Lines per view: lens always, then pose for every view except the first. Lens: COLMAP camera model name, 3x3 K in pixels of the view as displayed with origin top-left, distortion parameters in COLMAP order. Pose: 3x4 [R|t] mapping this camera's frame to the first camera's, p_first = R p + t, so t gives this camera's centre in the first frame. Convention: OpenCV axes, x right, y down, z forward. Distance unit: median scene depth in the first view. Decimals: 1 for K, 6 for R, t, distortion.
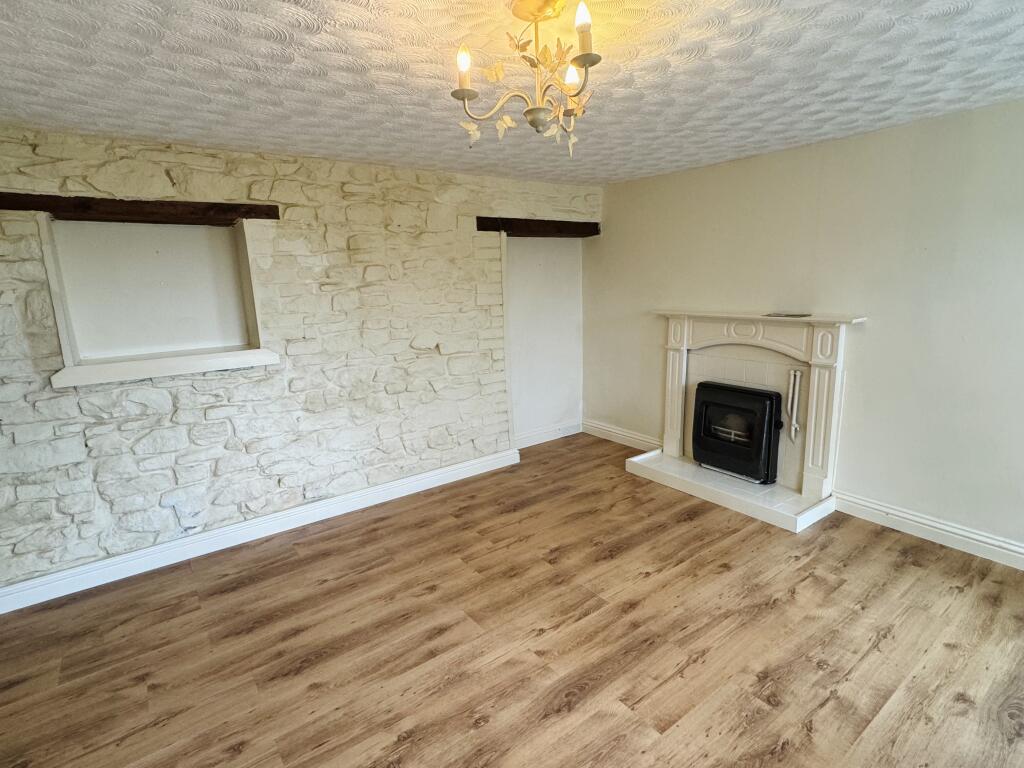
lens RADIAL K [[513.1, 0, 512.0], [0, 513.1, 382.6], [0, 0, 1]] dist [-0.003252, 0.002341]
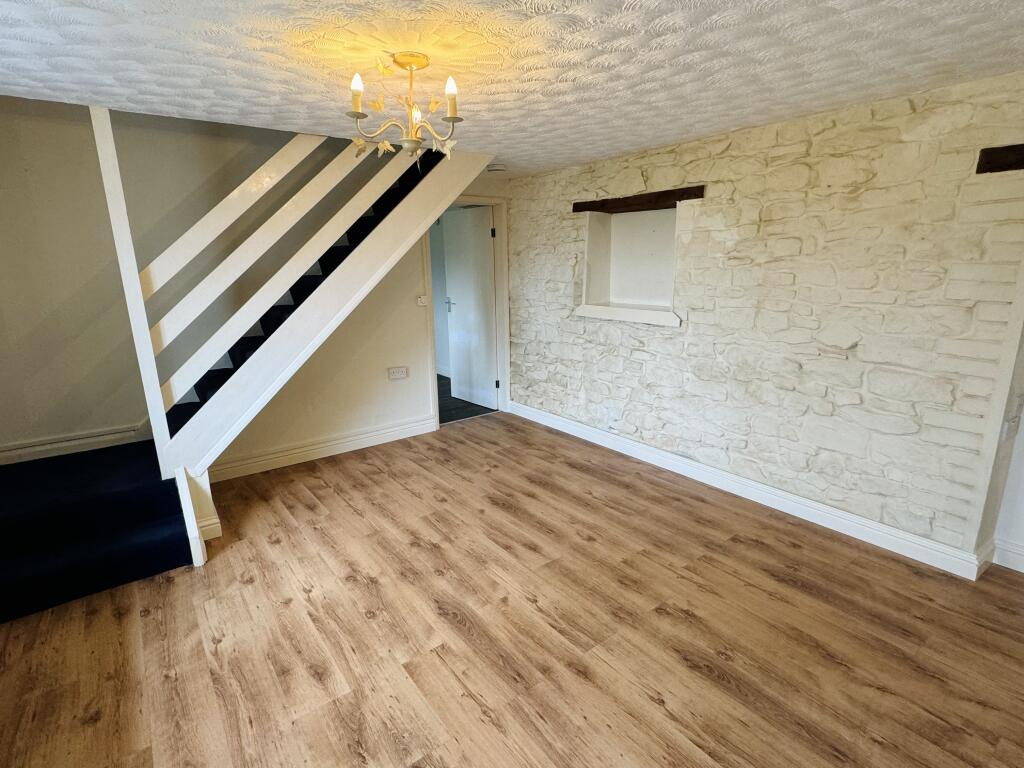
lens RADIAL K [[513.1, 0, 512.0], [0, 513.1, 382.6], [0, 0, 1]] dist [-0.003252, 0.002341]
pose [[0.022353, 0.264454, -0.964139, 0.773798], [-0.185866, 0.948667, 0.255901, -0.163857], [0.982321, 0.173481, 0.070359, 0.652339]]
